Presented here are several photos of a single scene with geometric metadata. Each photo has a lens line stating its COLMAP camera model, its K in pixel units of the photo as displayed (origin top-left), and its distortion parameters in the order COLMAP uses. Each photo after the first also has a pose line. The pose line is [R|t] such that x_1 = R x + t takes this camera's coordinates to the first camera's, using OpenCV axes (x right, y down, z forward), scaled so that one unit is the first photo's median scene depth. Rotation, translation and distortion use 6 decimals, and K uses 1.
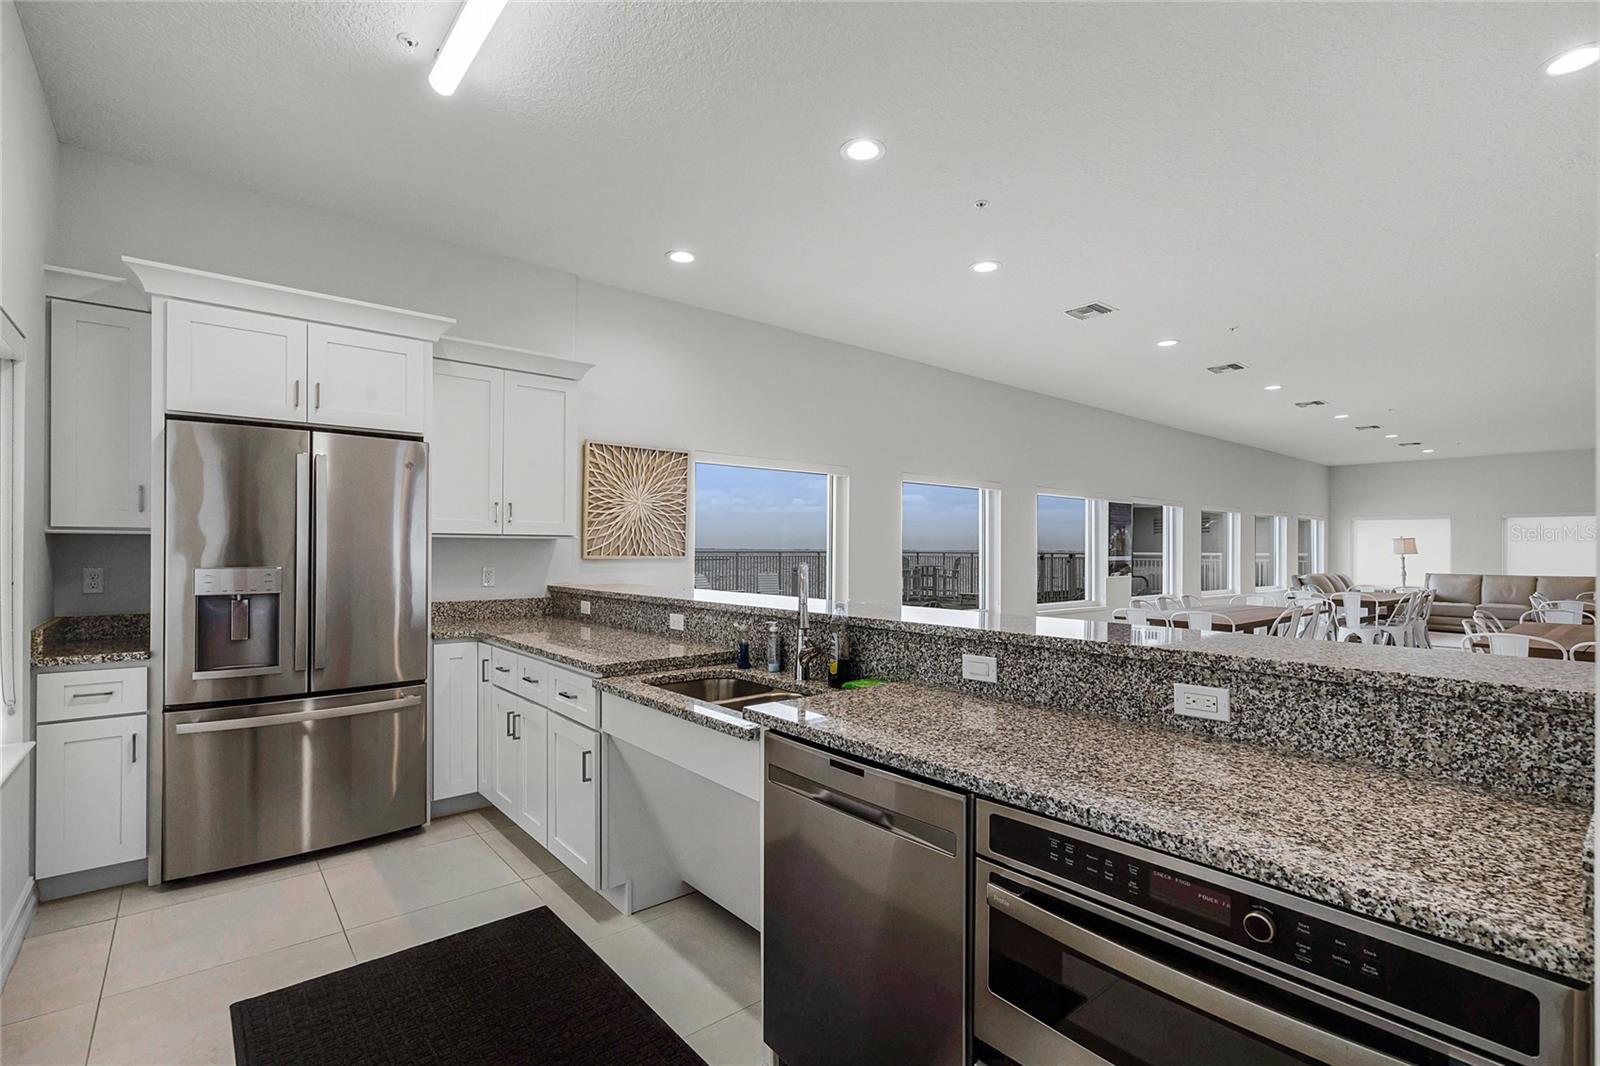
lens RADIAL K [[735.6, 0, 803.4], [0, 735.6, 545.8], [0, 0, 1]] dist [-0.000699, -0.000326]
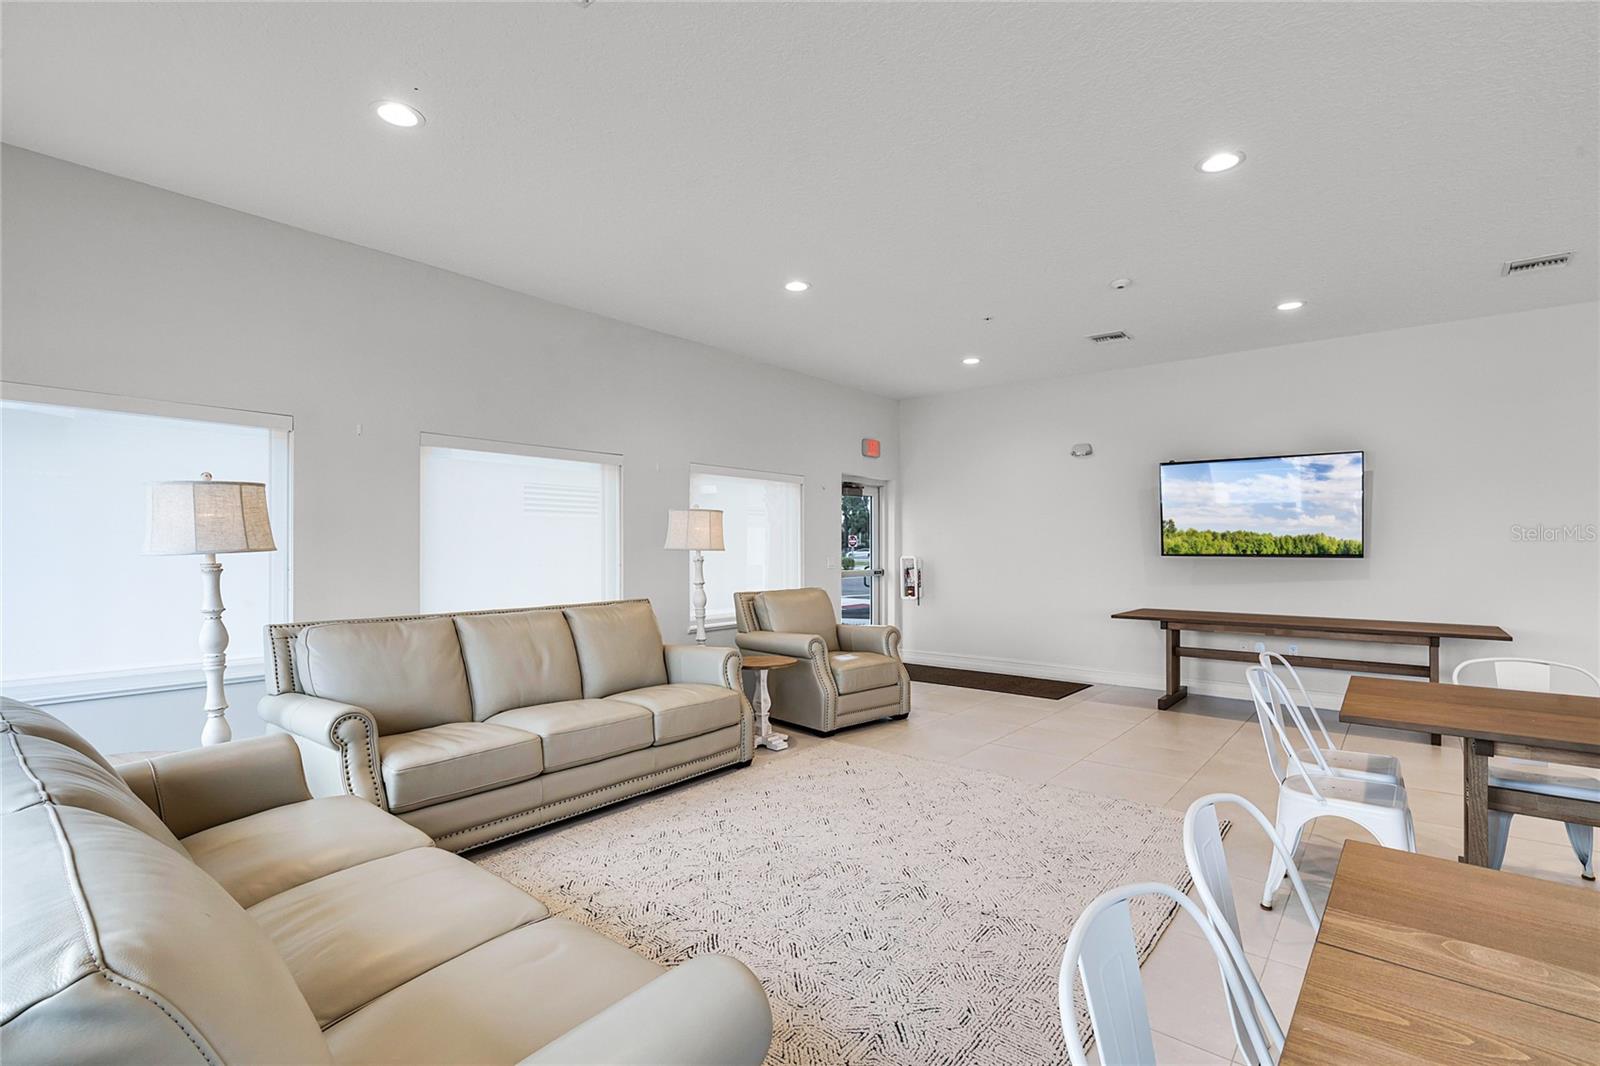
lens RADIAL K [[735.6, 0, 803.4], [0, 735.6, 545.8], [0, 0, 1]] dist [-0.000699, -0.000326]
pose [[-0.197502, -0.010457, 0.980247, 0.573996], [-0.011768, 0.999896, 0.008296, 0.006056], [-0.980232, -0.009897, -0.197605, 0.888563]]
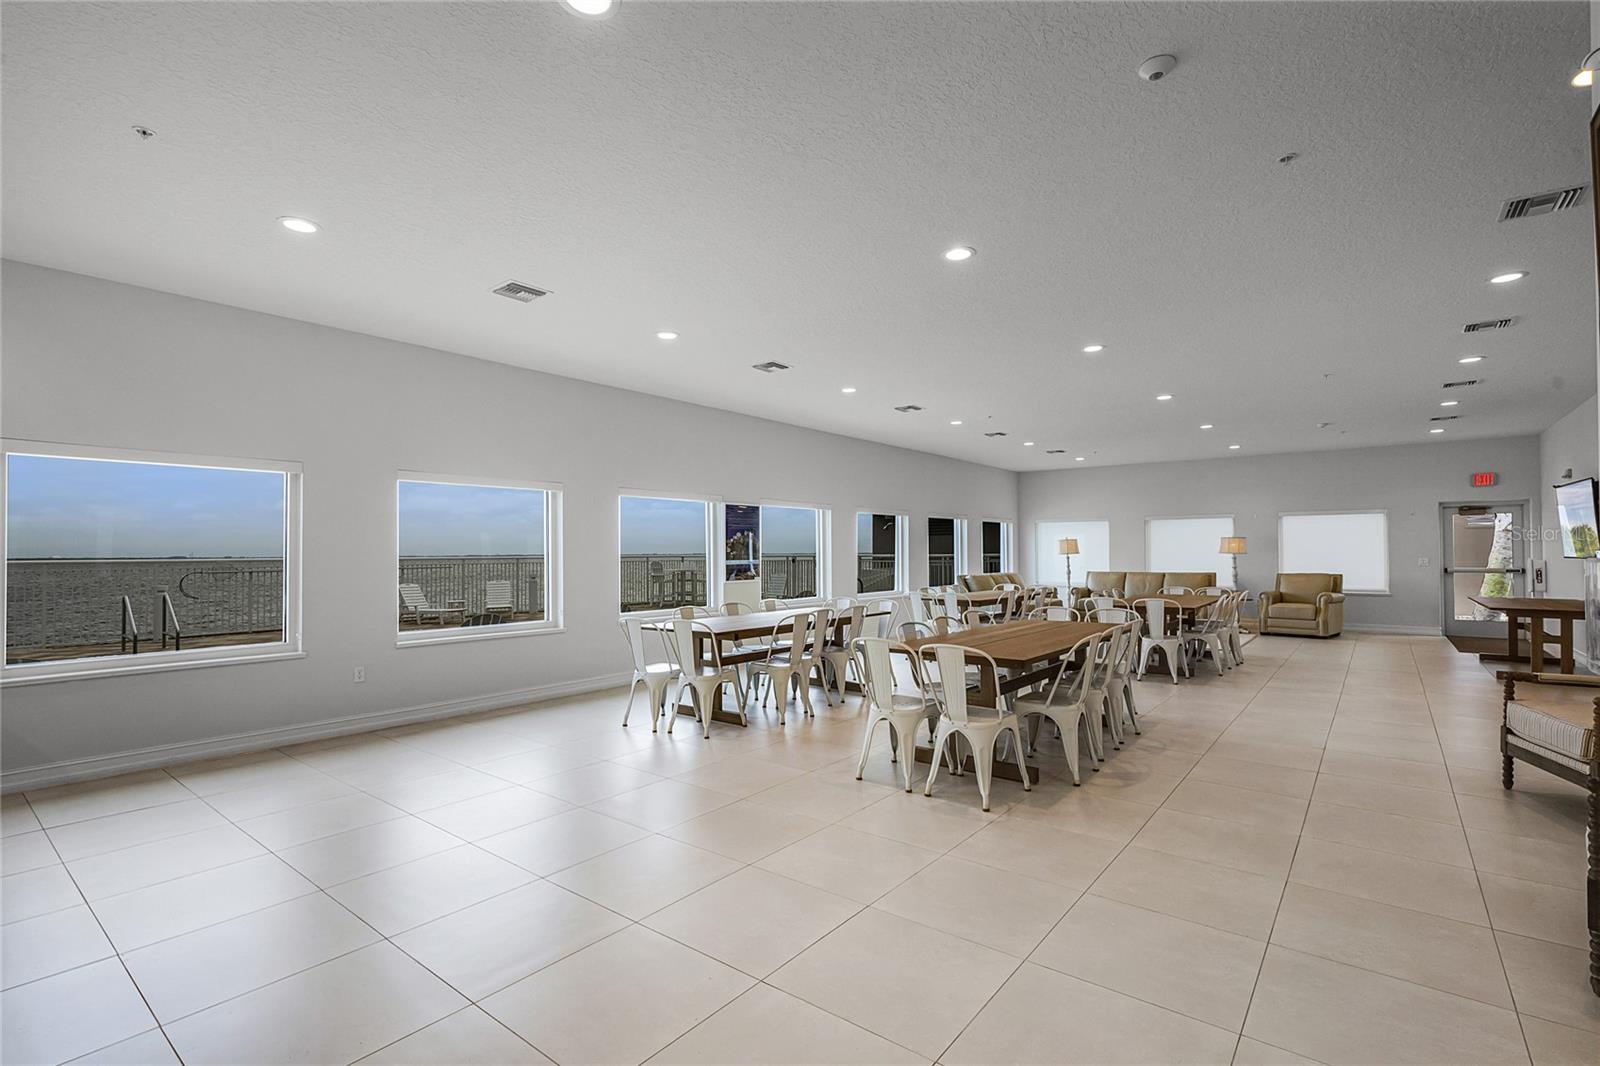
lens RADIAL K [[735.6, 0, 803.4], [0, 735.6, 545.8], [0, 0, 1]] dist [-0.000699, -0.000326]
pose [[0.979072, -0.008686, 0.203330, 0.217143], [0.009859, 0.999940, -0.004757, 0.000773], [-0.203276, 0.006662, 0.979099, 0.016904]]
